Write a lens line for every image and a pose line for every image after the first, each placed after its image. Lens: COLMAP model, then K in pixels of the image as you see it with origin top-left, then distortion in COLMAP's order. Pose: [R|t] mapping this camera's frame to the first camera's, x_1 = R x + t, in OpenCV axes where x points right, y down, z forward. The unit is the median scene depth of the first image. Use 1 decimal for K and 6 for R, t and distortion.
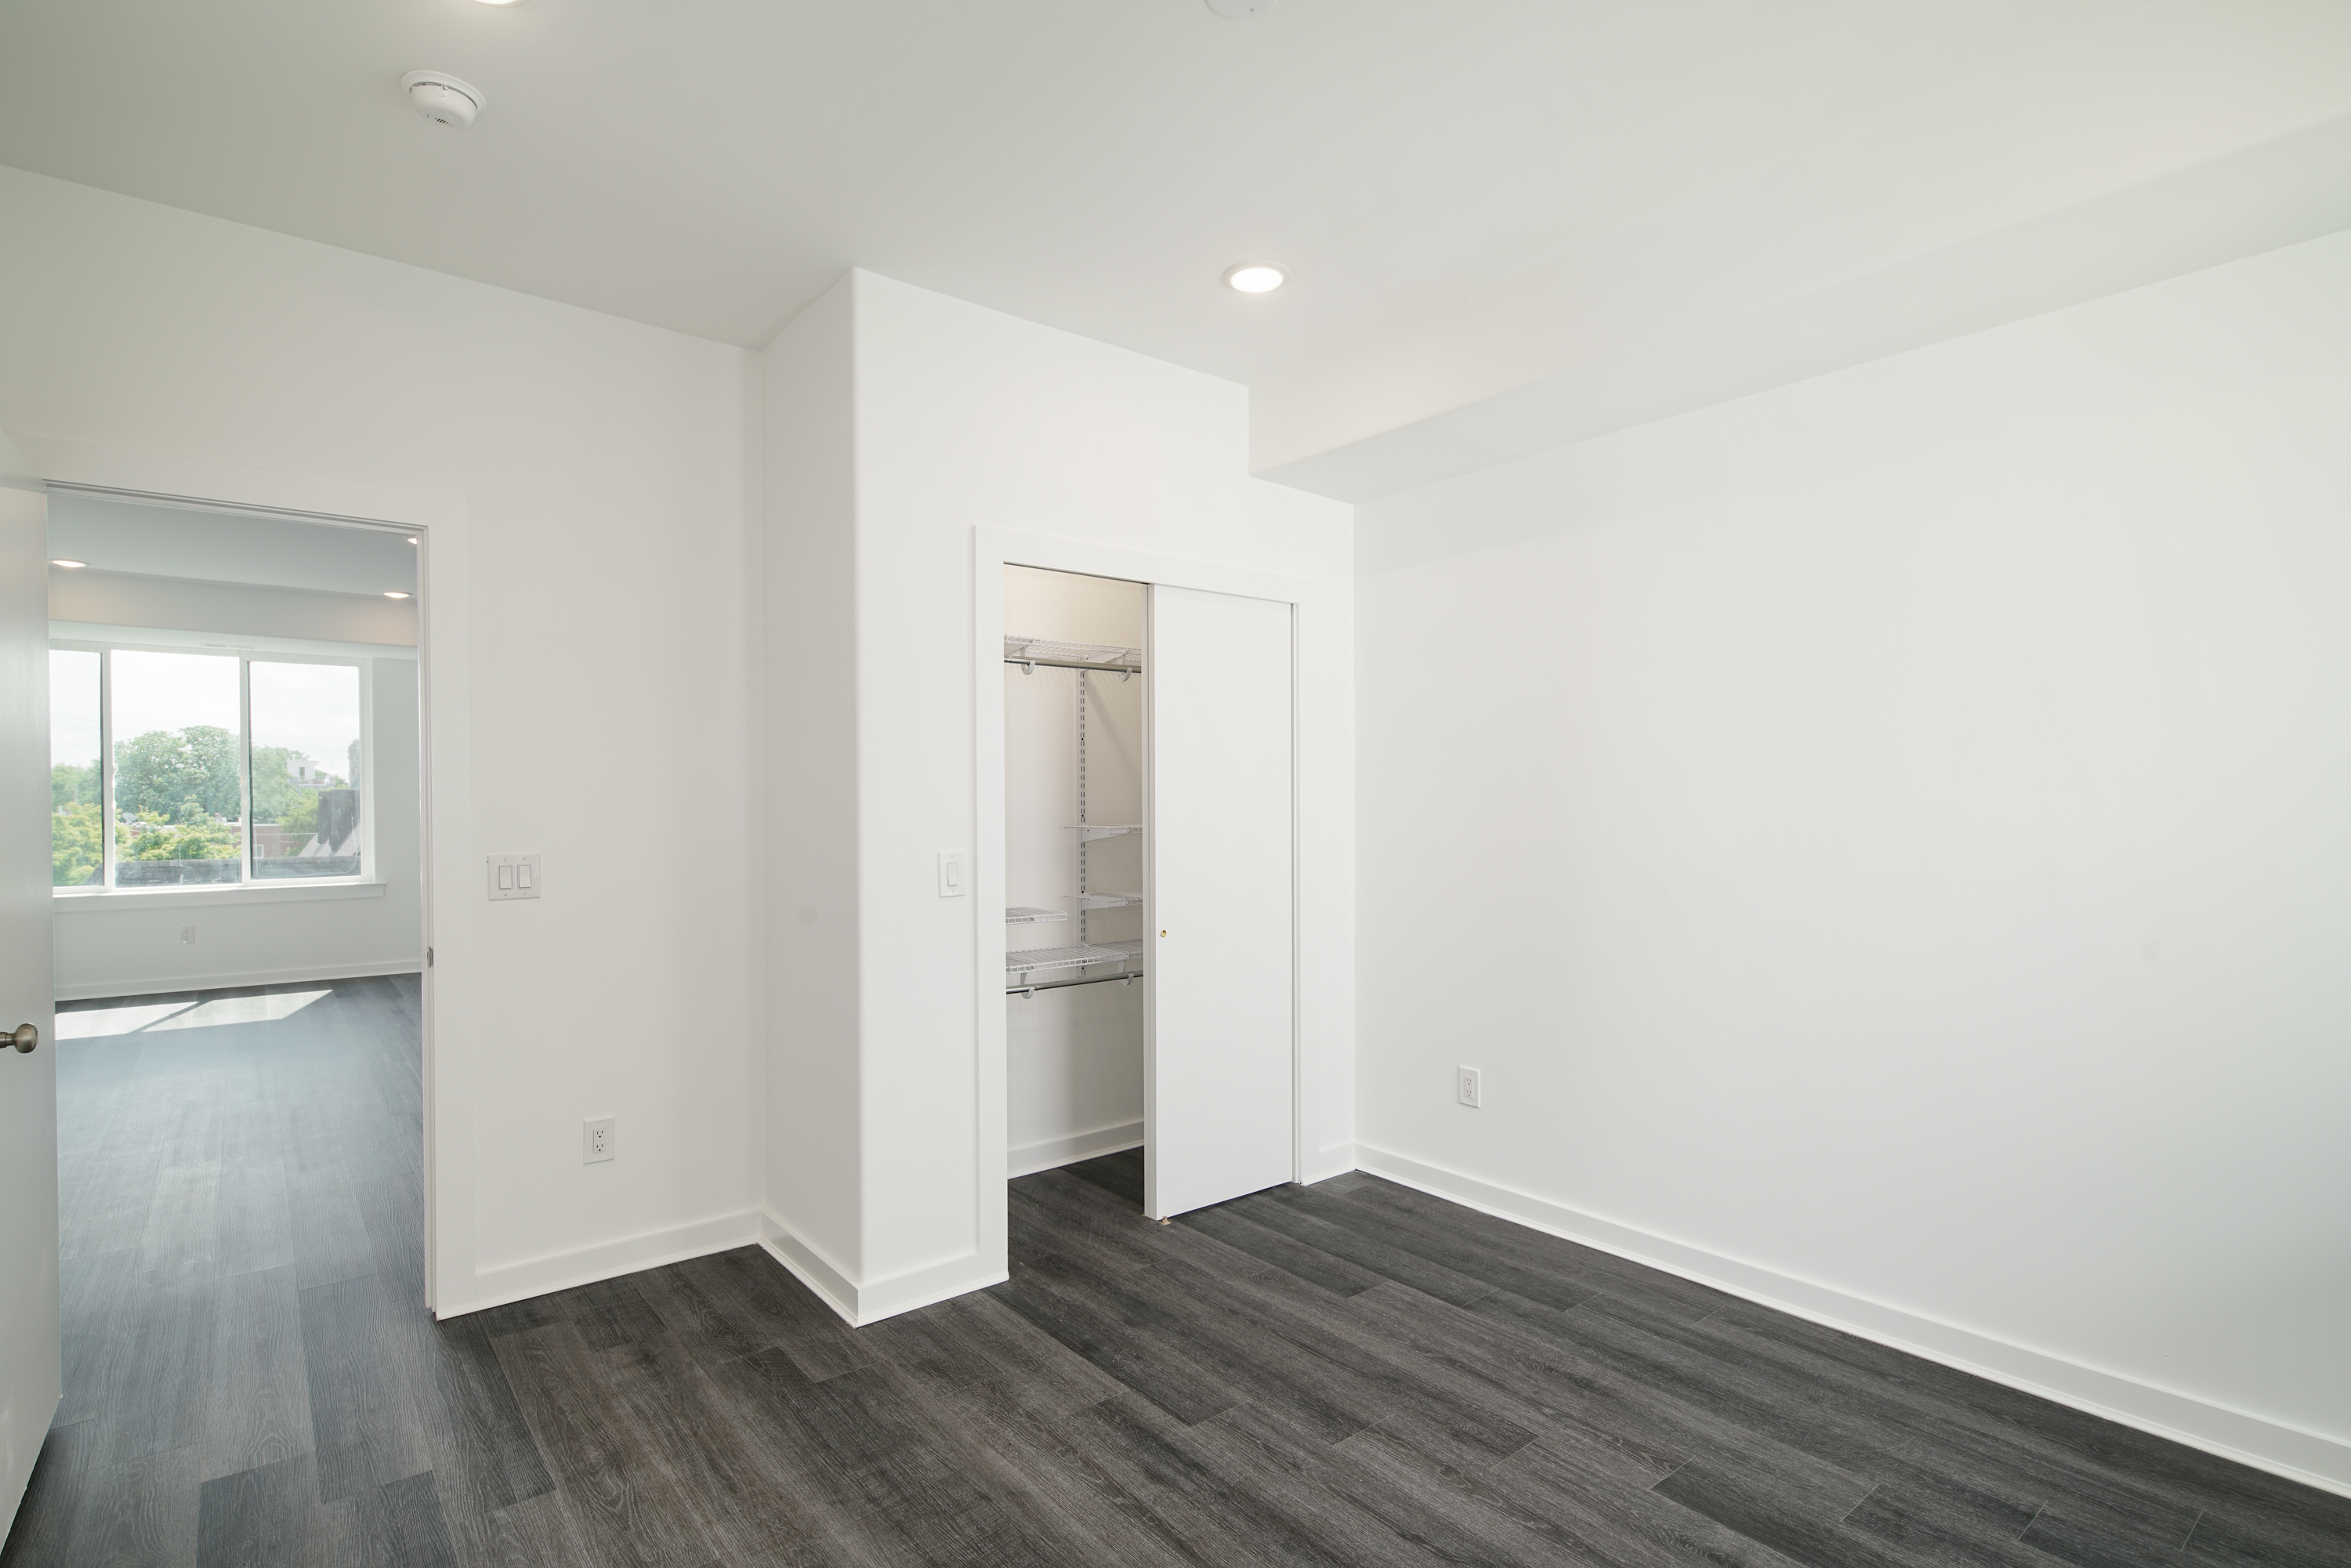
lens RADIAL K [[1168.4, 0, 1193.2], [0, 1168.4, 788.9], [0, 0, 1]] dist [0.005567, 0.001804]
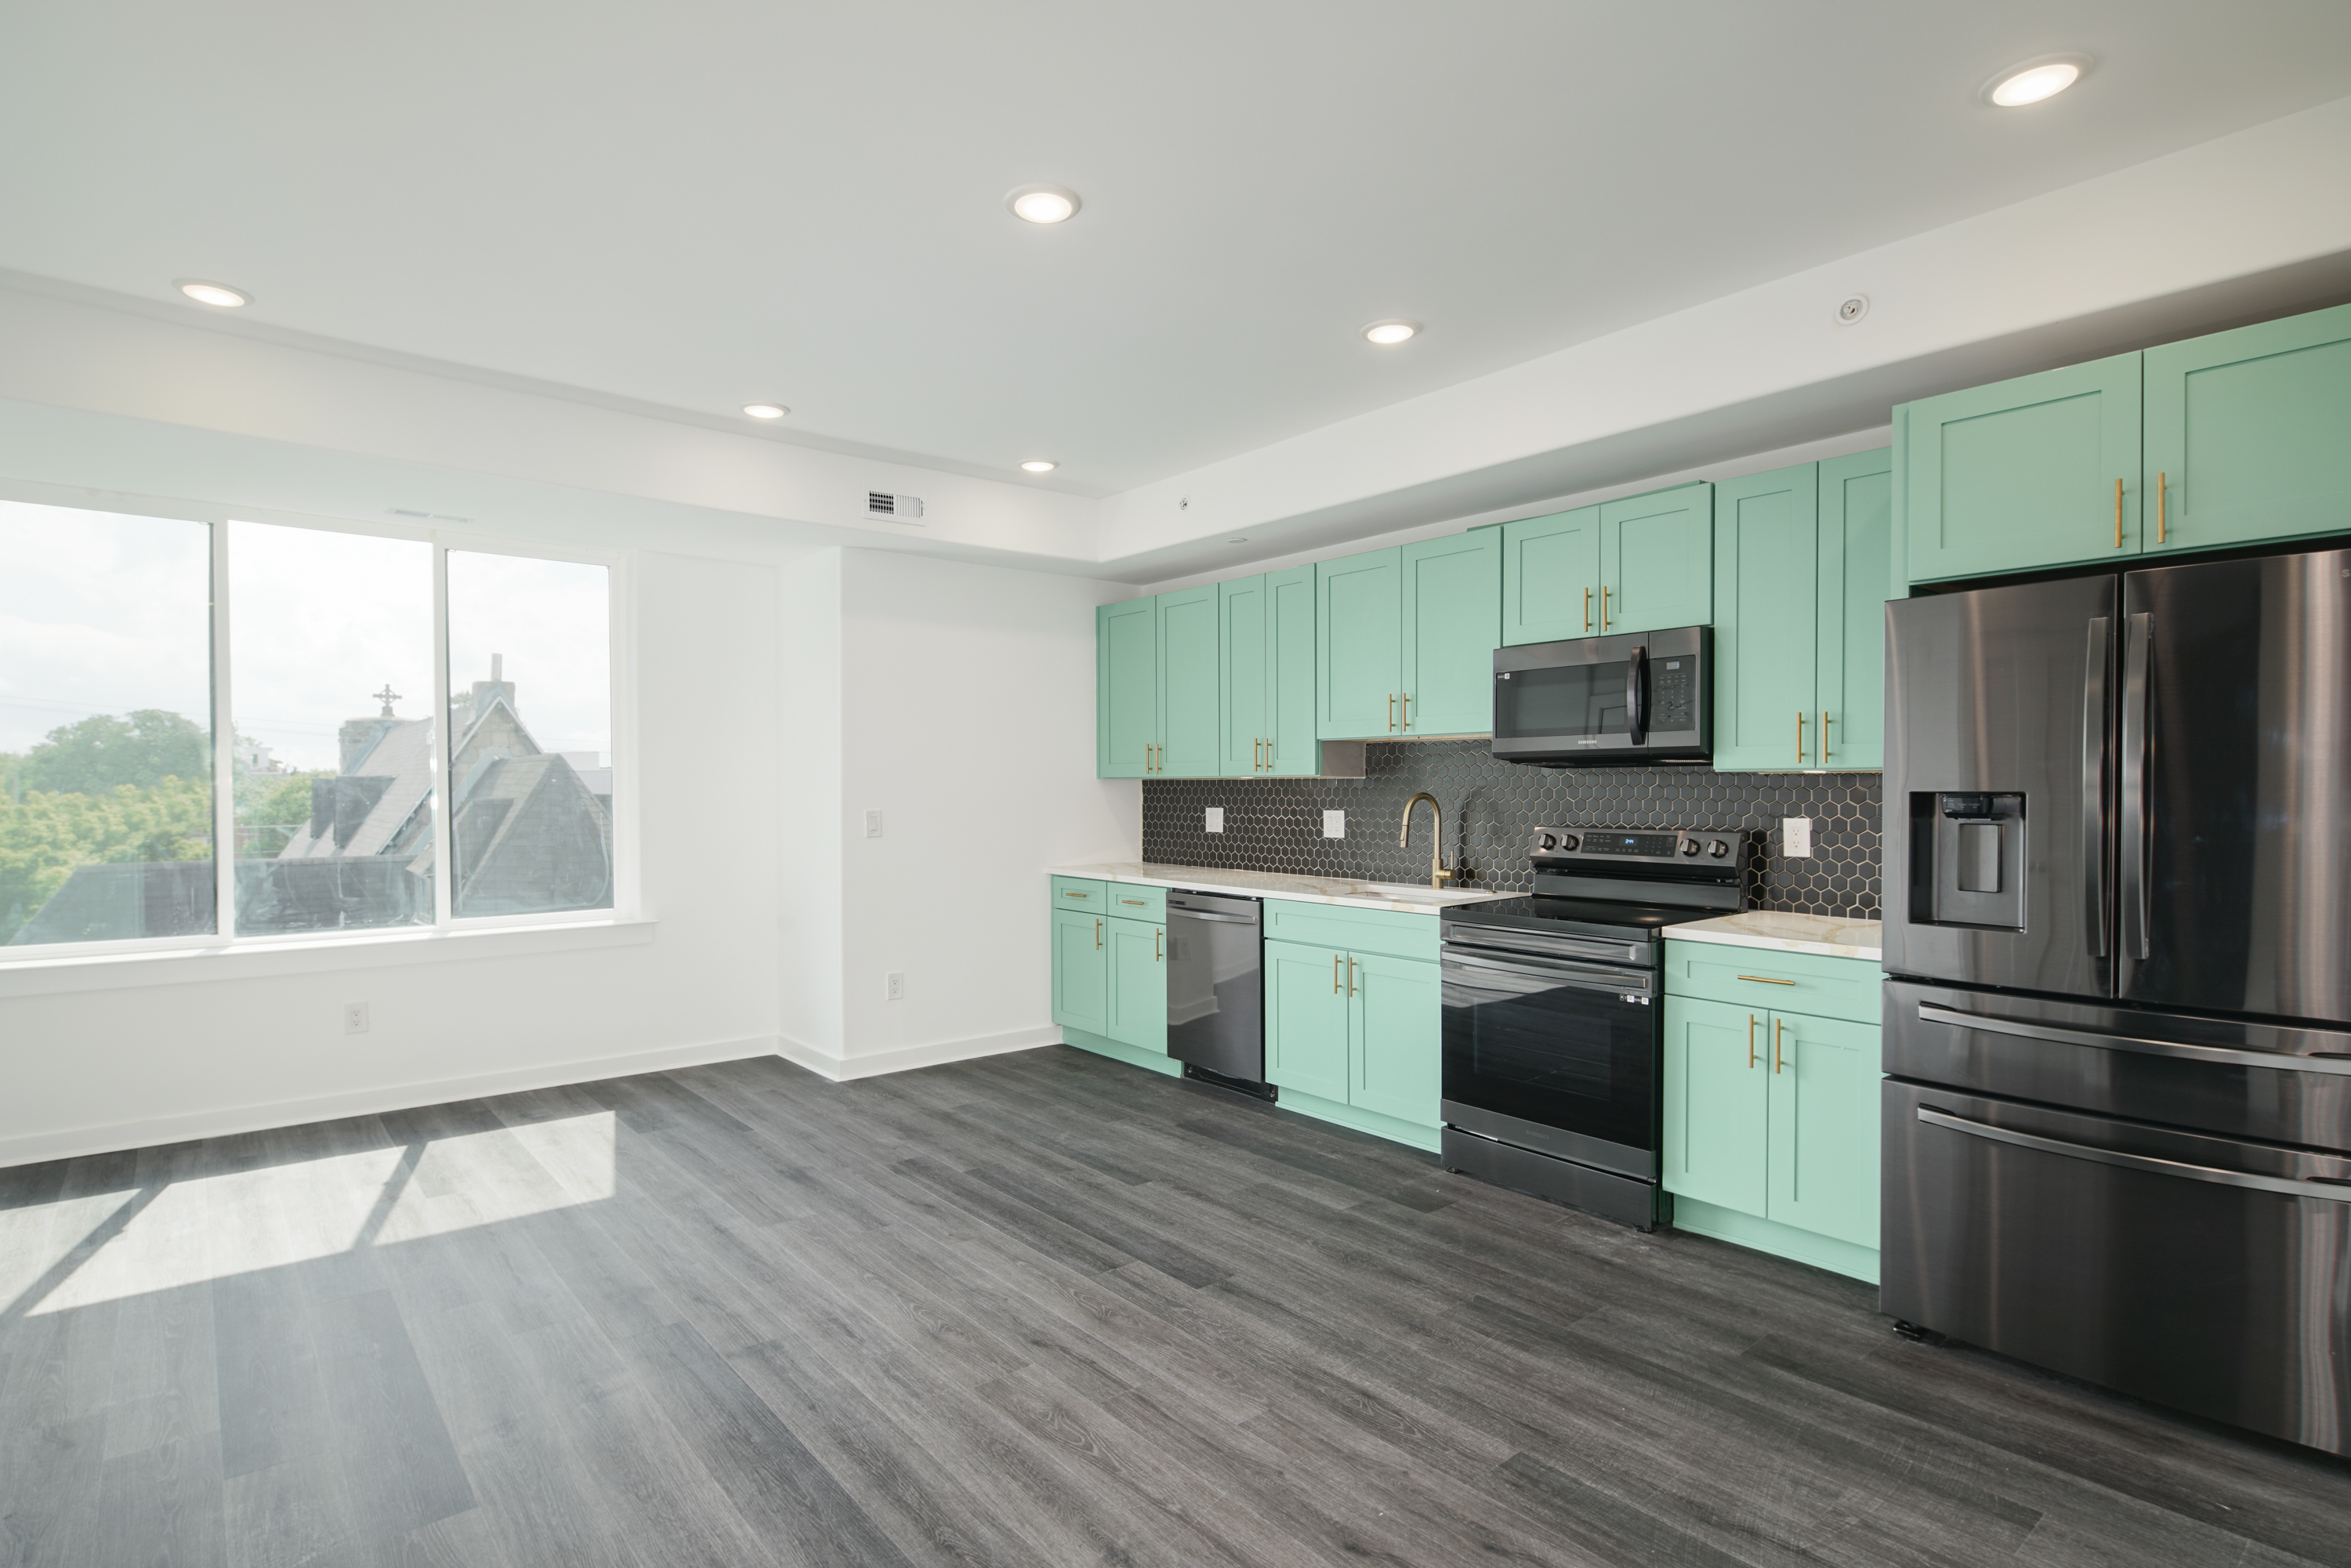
lens RADIAL K [[1168.4, 0, 1160.0], [0, 1168.4, 788.4], [0, 0, 1]] dist [0.005567, 0.001804]
pose [[0.999842, 0.000675, 0.017742, -0.423488], [-0.000819, 0.999966, 0.008154, 0.005895], [-0.017736, -0.008167, 0.999809, 0.373444]]
